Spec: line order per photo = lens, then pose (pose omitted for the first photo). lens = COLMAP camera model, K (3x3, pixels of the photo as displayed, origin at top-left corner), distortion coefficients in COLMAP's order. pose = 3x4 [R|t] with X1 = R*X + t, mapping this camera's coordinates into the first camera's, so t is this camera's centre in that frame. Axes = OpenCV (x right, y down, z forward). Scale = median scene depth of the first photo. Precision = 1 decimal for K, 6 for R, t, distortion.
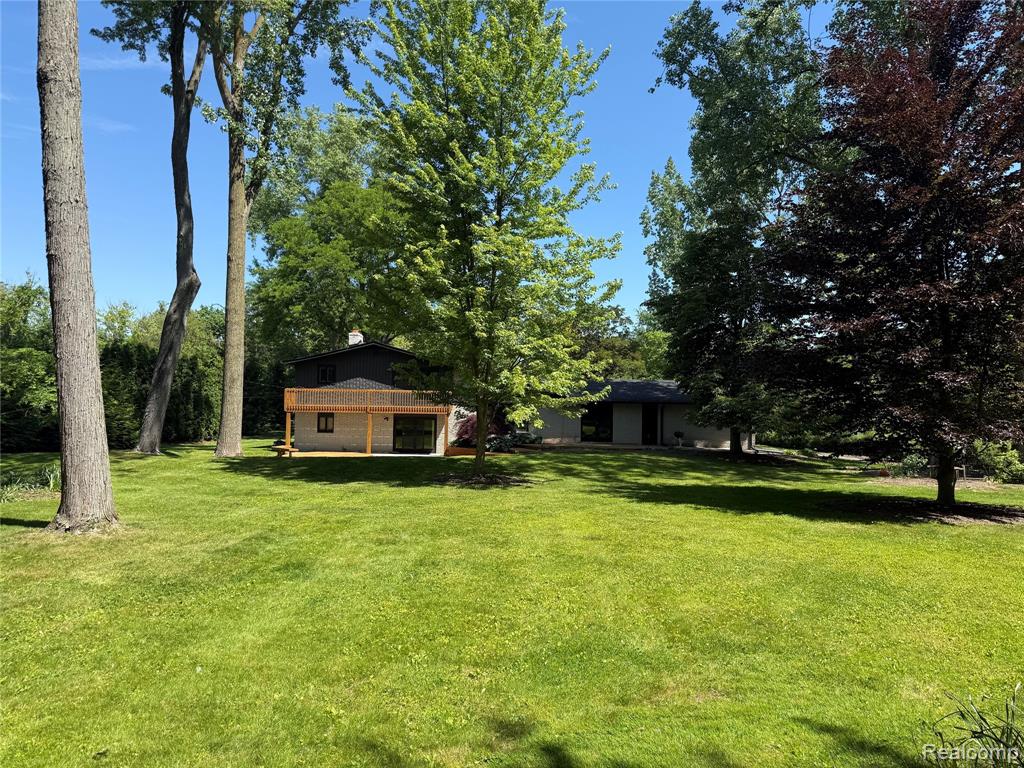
lens RADIAL K [[702.3, 0, 512.0], [0, 702.3, 384.0], [0, 0, 1]] dist [0.155425, -0.226327]
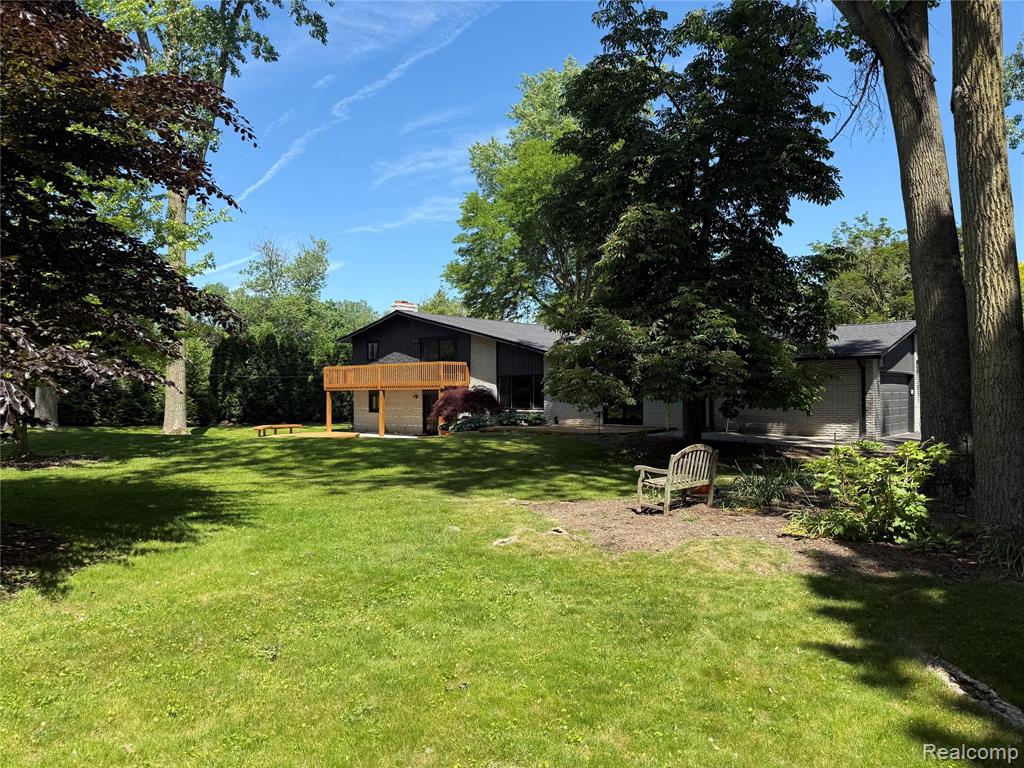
lens RADIAL K [[702.3, 0, 512.0], [0, 702.3, 384.0], [0, 0, 1]] dist [0.155425, -0.226327]
pose [[0.716267, -0.032927, -0.697049, 0.527945], [0.040005, 0.999181, -0.006091, 0.043961], [0.696679, -0.023523, 0.716998, 0.446393]]
